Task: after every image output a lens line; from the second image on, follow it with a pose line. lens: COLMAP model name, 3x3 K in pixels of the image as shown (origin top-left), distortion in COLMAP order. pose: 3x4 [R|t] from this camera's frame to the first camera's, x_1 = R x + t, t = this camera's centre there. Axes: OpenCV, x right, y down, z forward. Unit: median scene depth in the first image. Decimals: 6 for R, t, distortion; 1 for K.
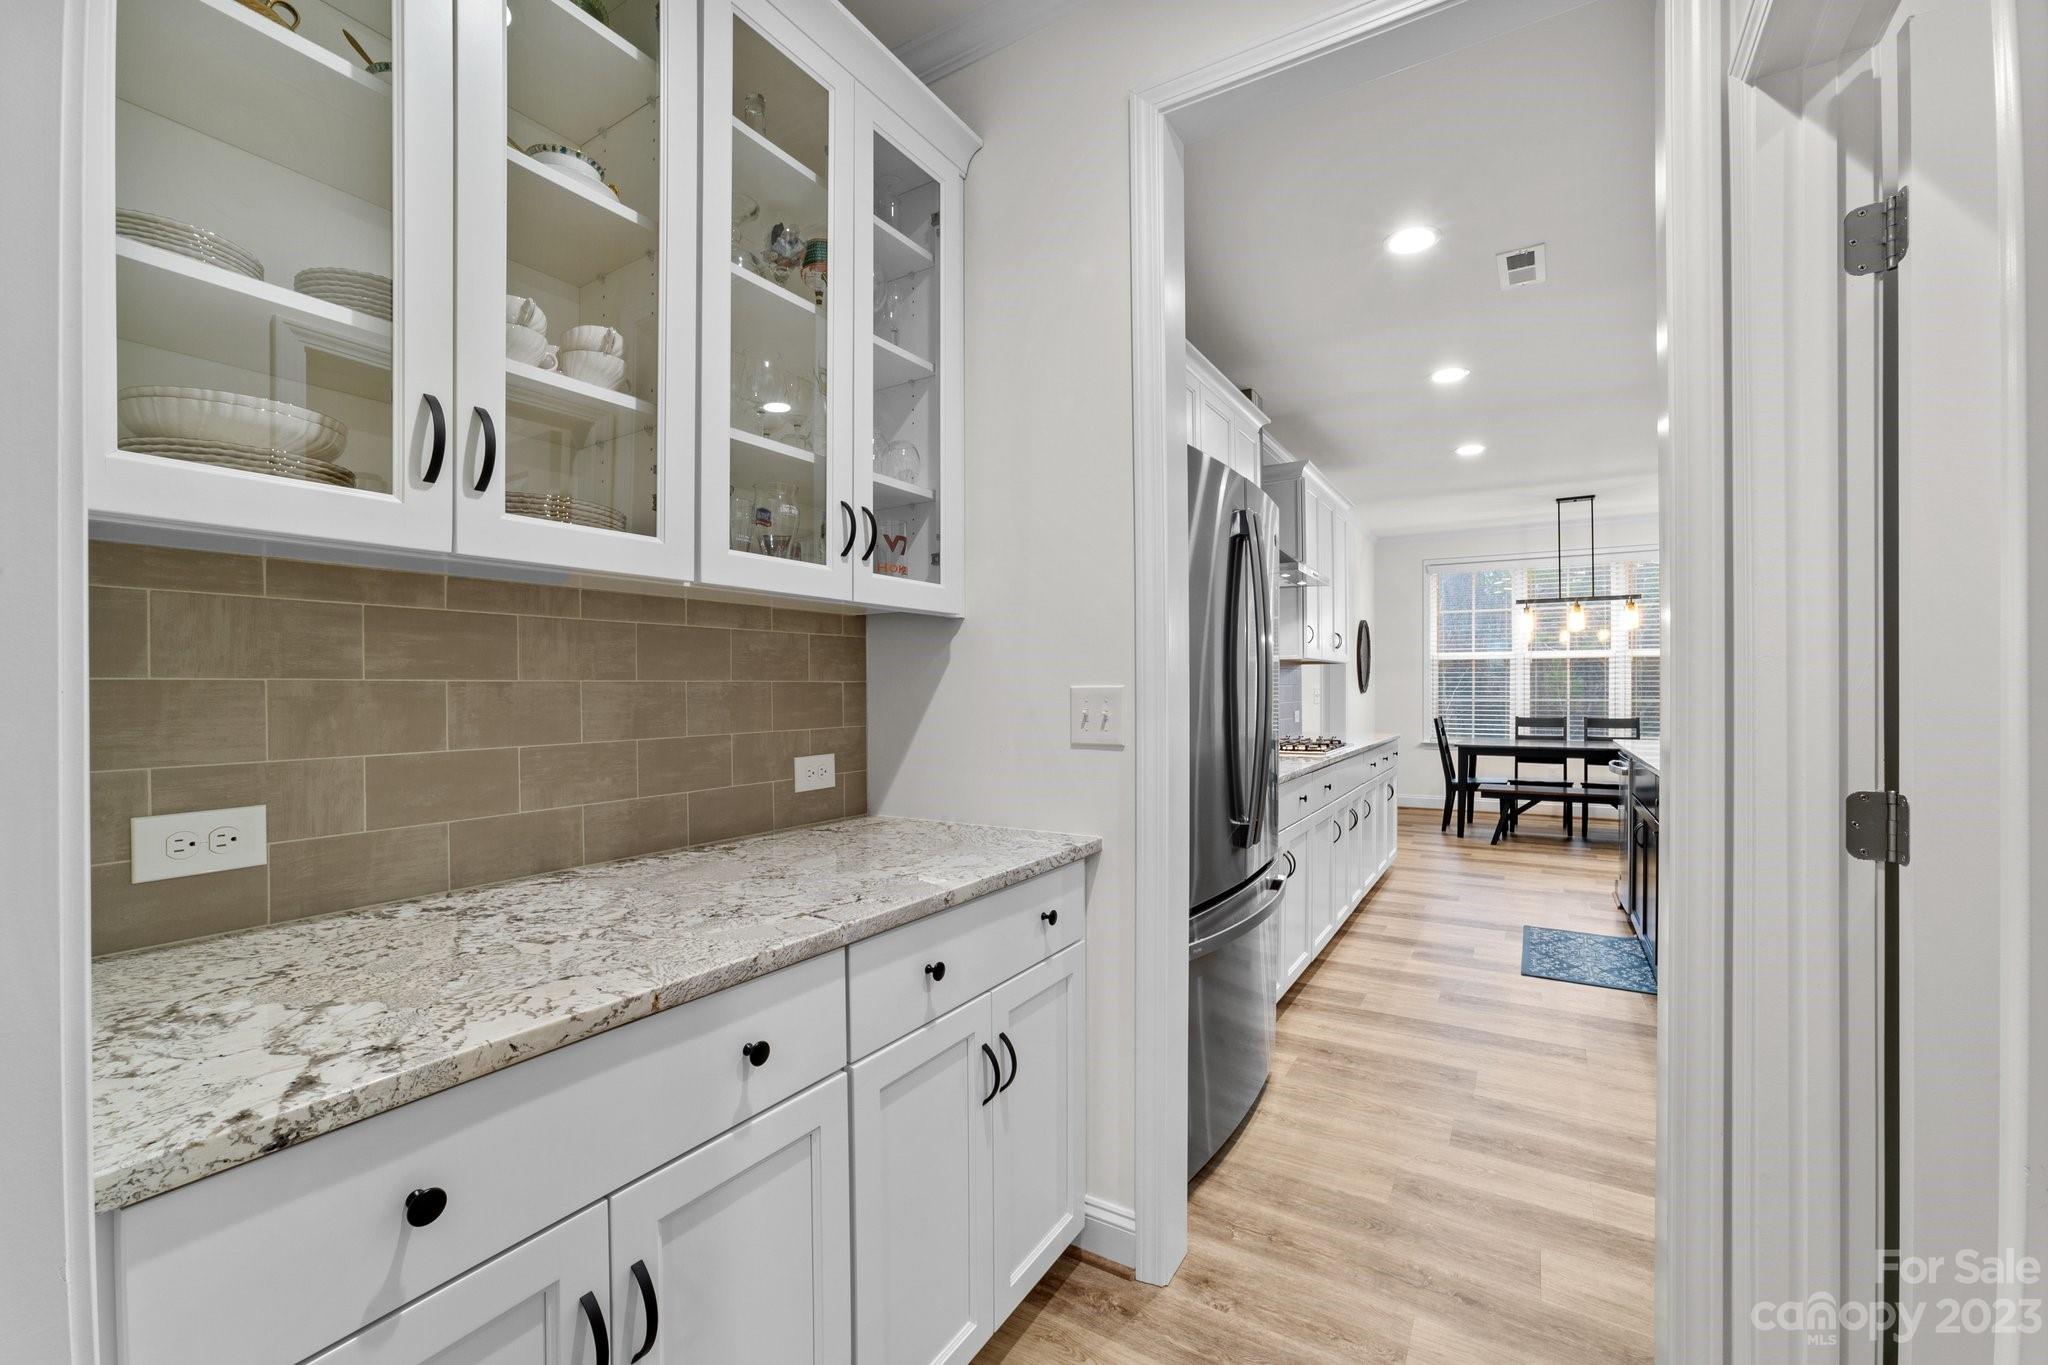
lens RADIAL K [[849.8, 0, 1022.4], [0, 849.8, 686.2], [0, 0, 1]] dist [-0.055990, 0.025444]
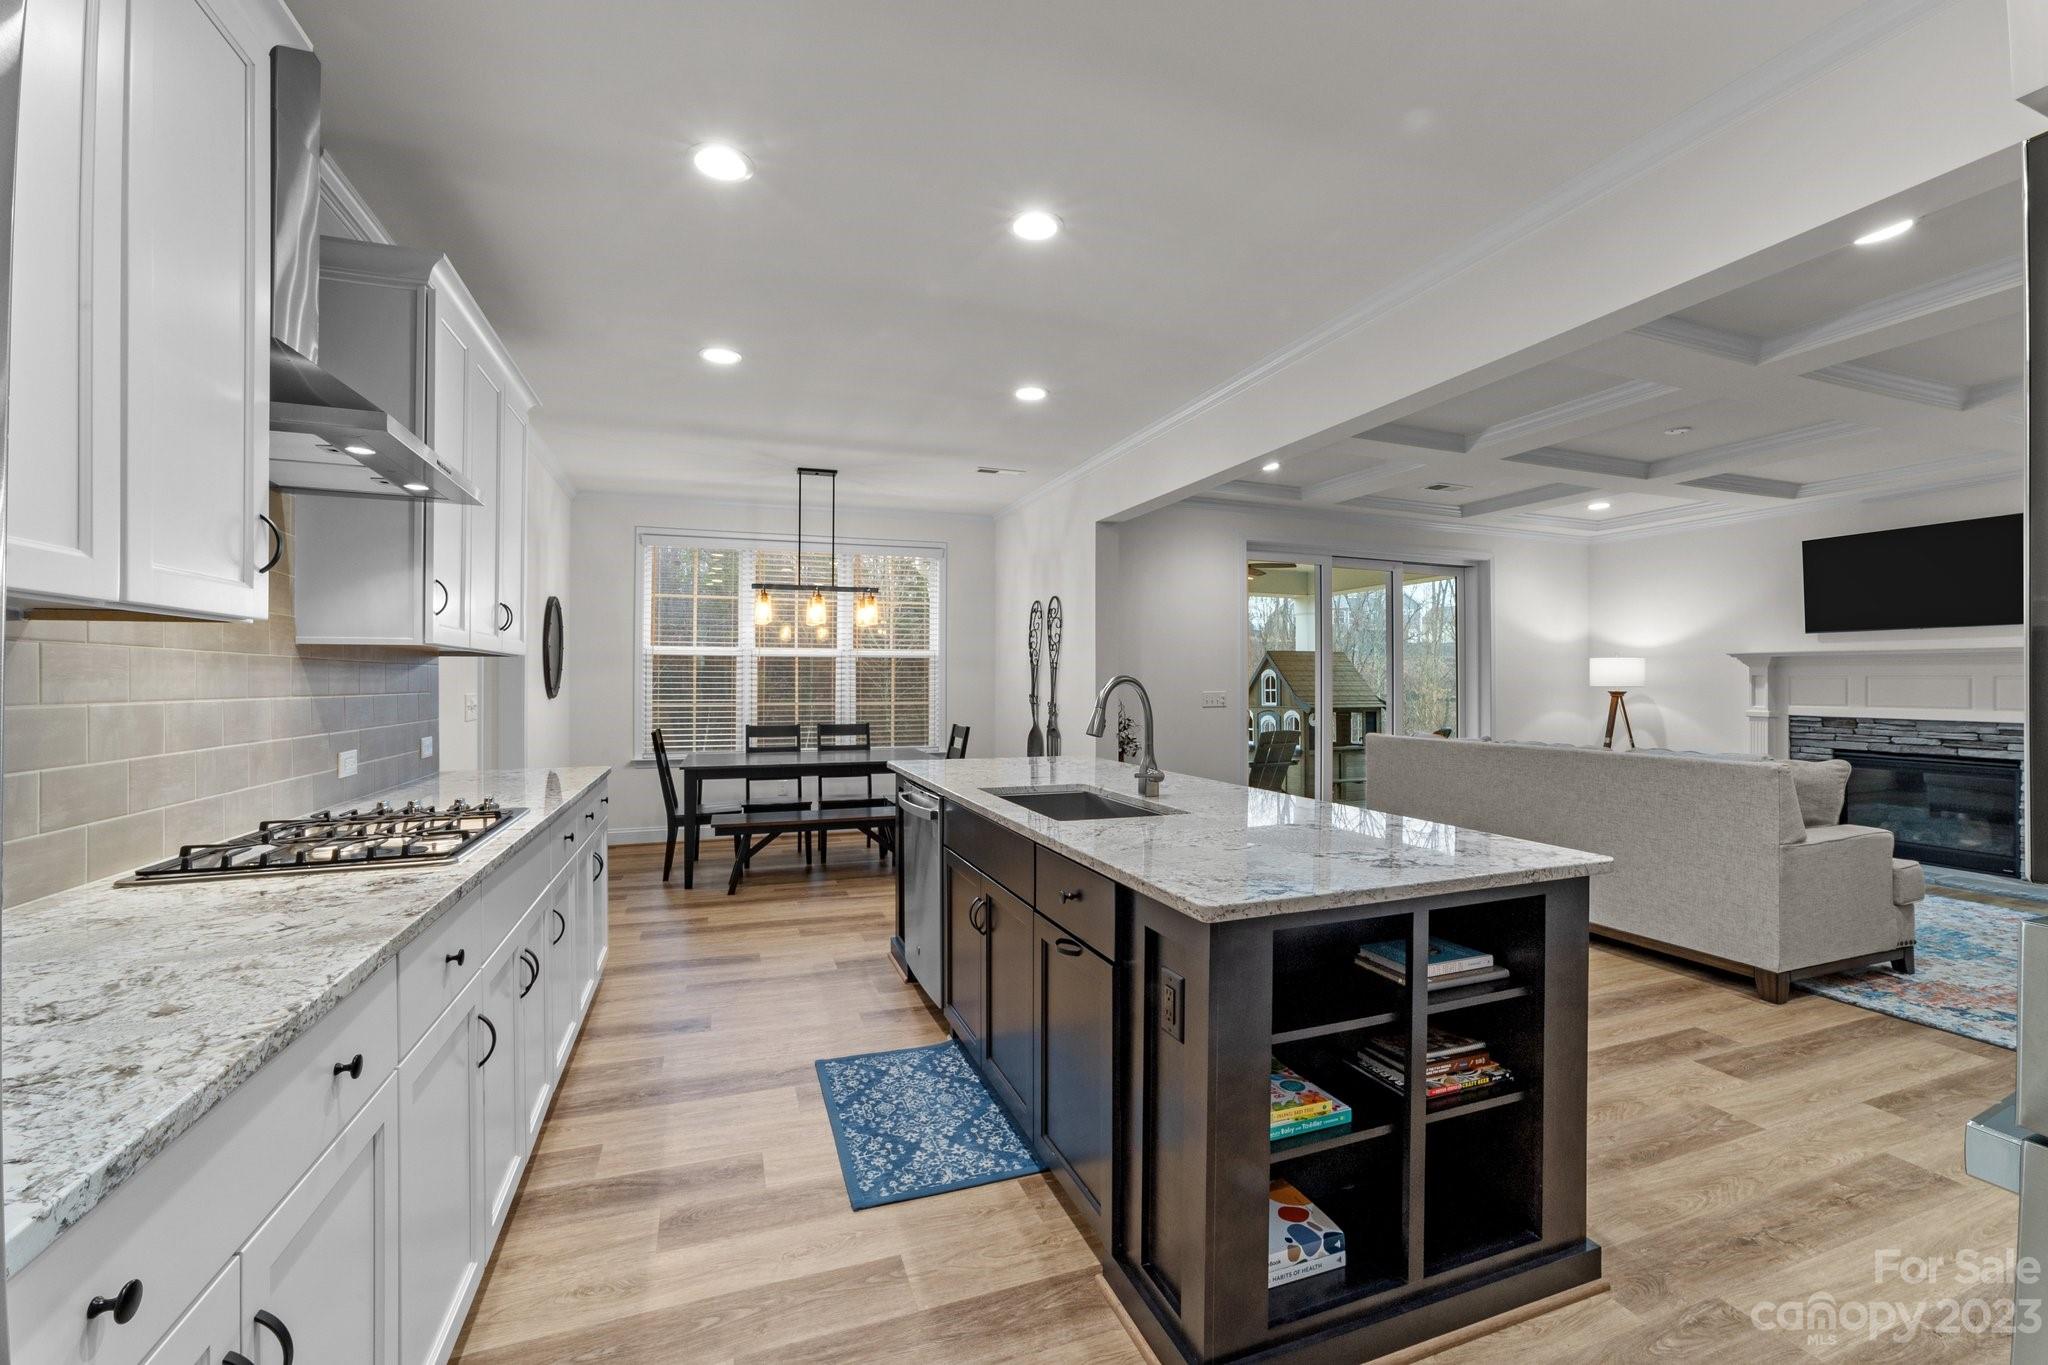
lens RADIAL K [[841.9, 0, 1024.8], [0, 841.9, 673.6], [0, 0, 1]] dist [-0.055218, 0.025442]
pose [[0.620400, 0.008975, 0.784234, 0.119751], [-0.001844, 0.999948, -0.009985, -0.007910], [-0.784284, 0.004748, 0.620384, 0.293437]]
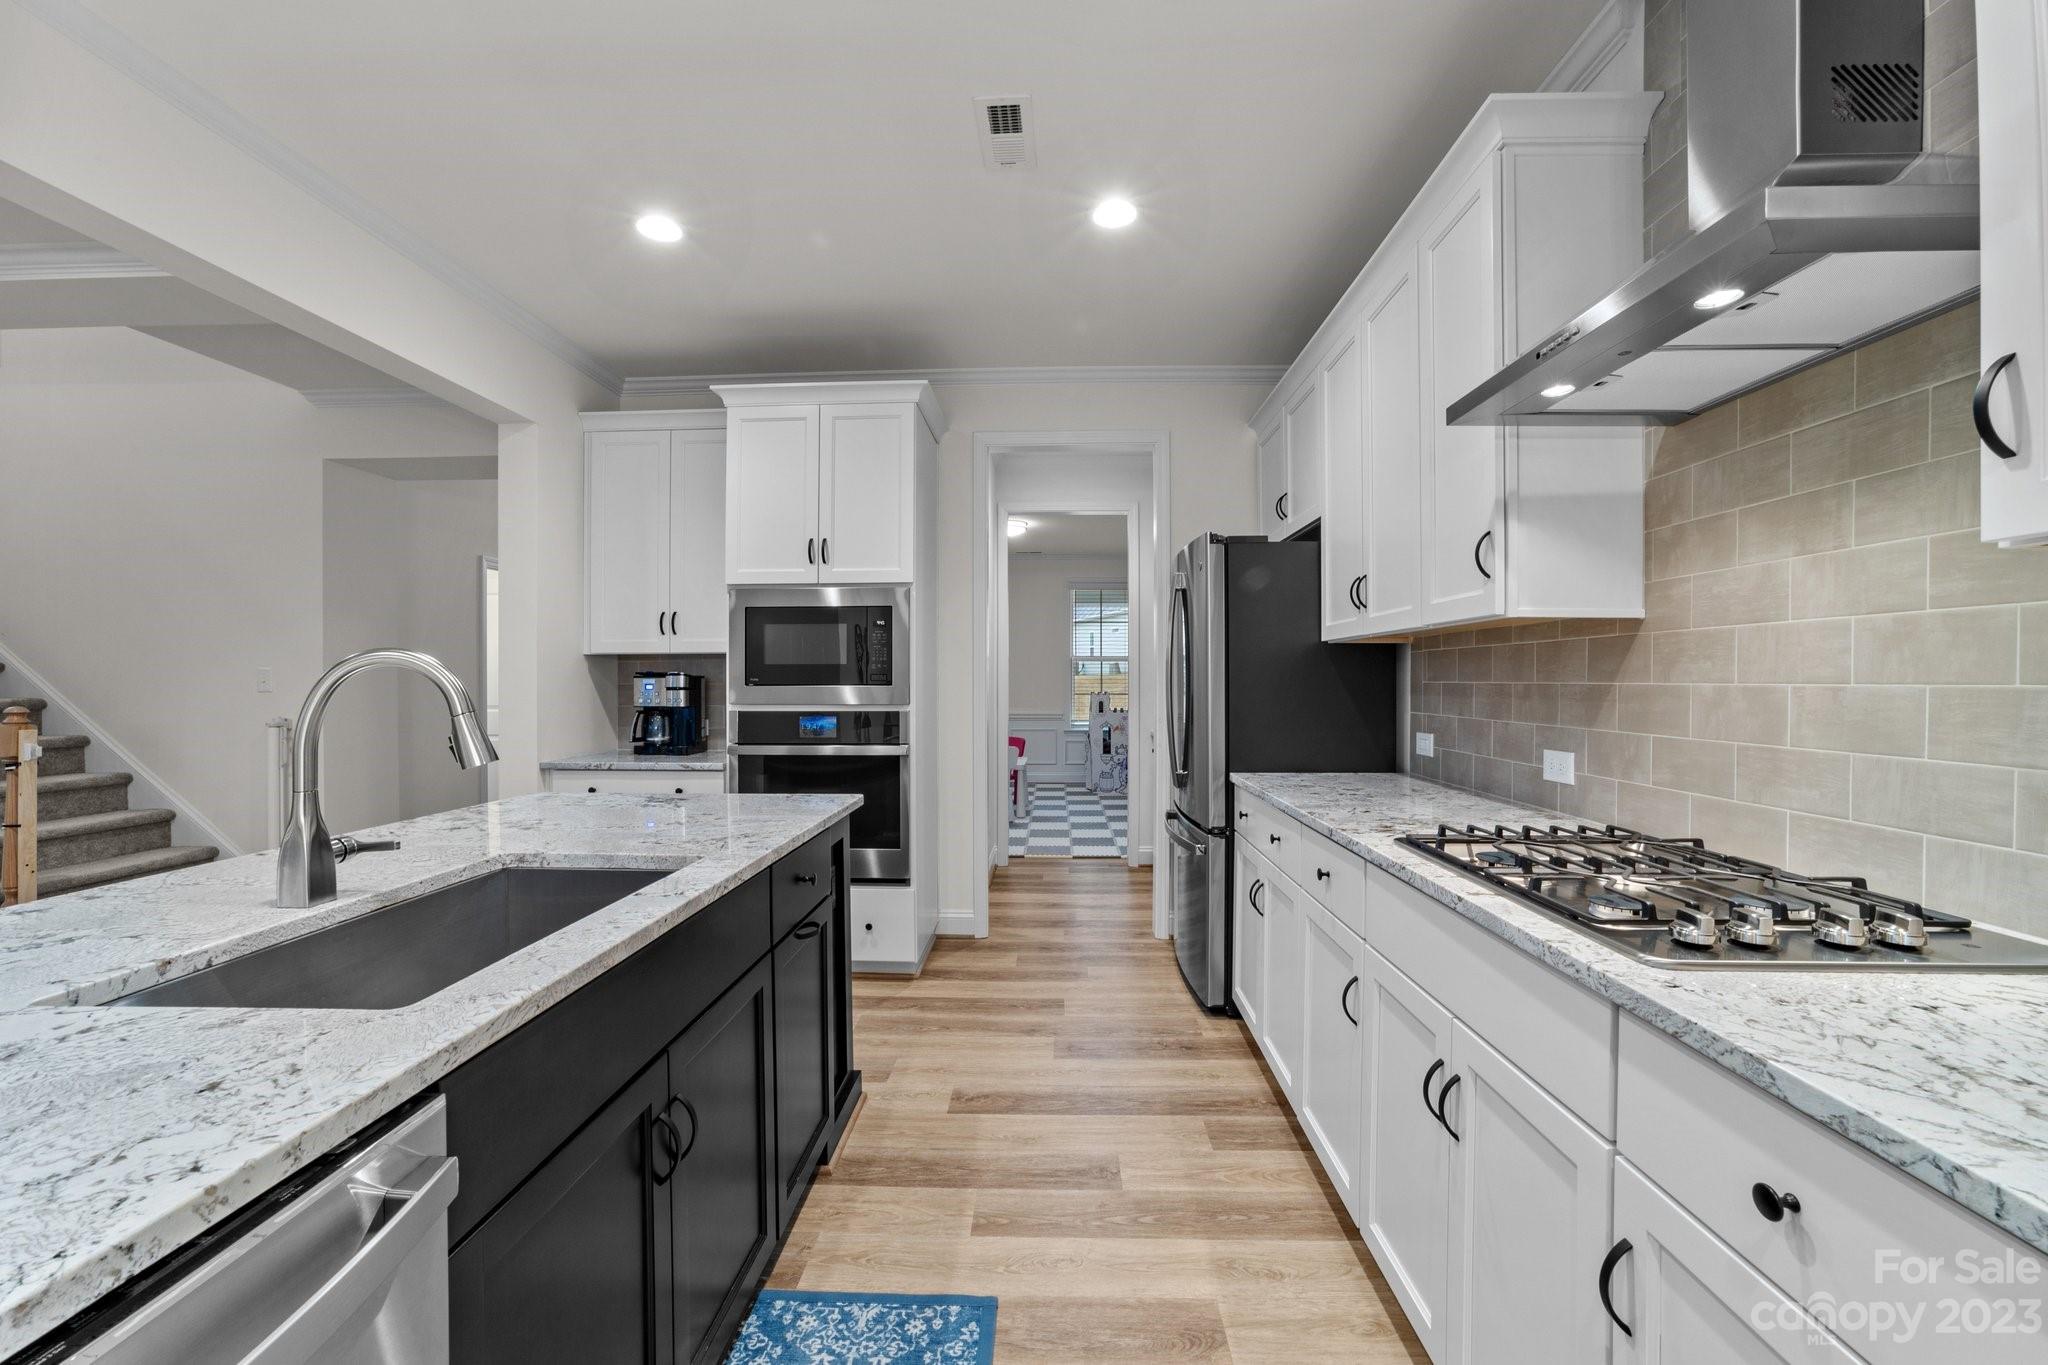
lens RADIAL K [[833.5, 0, 1024.0], [0, 833.5, 682.5], [0, 0, 1]] dist [-0.054951, 0.023196]
pose [[-0.872590, 0.004944, -0.488428, 0.428313], [0.004011, 0.999988, 0.002957, -0.003076], [0.488436, 0.000621, -0.872599, 0.744798]]
